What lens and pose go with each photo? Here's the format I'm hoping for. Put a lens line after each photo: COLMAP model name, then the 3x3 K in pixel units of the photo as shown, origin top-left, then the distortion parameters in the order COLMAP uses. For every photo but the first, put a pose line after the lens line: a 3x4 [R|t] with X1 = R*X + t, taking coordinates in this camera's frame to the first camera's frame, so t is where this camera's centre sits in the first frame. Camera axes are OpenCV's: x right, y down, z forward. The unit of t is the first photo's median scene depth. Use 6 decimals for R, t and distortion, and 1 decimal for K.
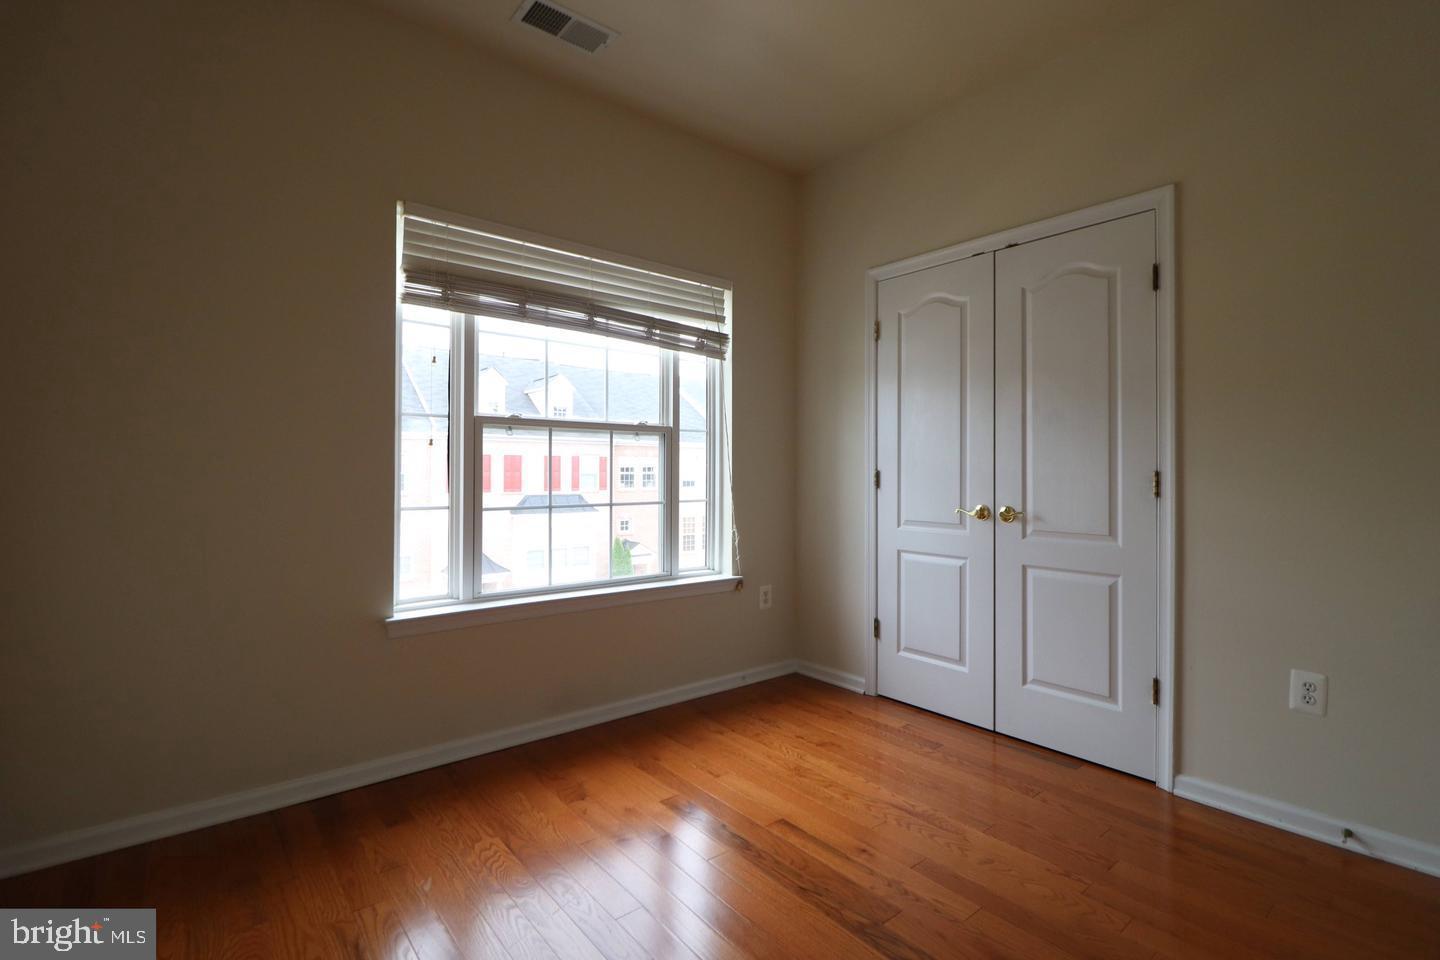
lens RADIAL K [[670.8, 0, 722.3], [0, 670.8, 474.6], [0, 0, 1]] dist [-0.003277, -0.001162]
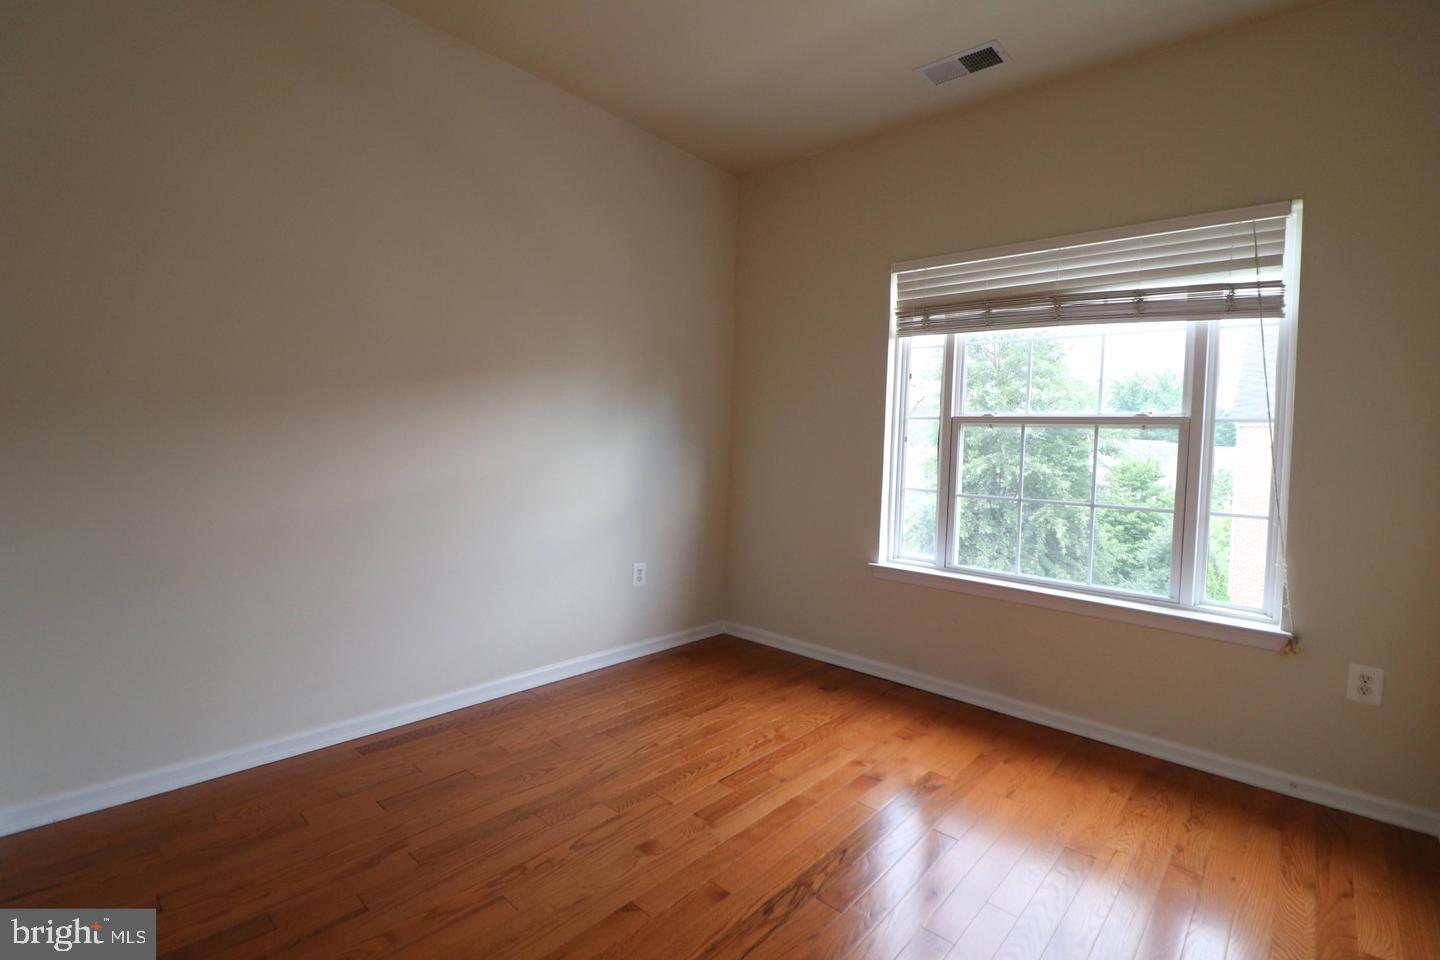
lens RADIAL K [[670.8, 0, 723.0], [0, 670.8, 475.1], [0, 0, 1]] dist [-0.003277, -0.001162]
pose [[0.151776, 0.053058, -0.986990, 0.701916], [-0.034723, 0.998228, 0.048322, -0.025279], [0.987805, 0.026937, 0.153349, 0.379065]]
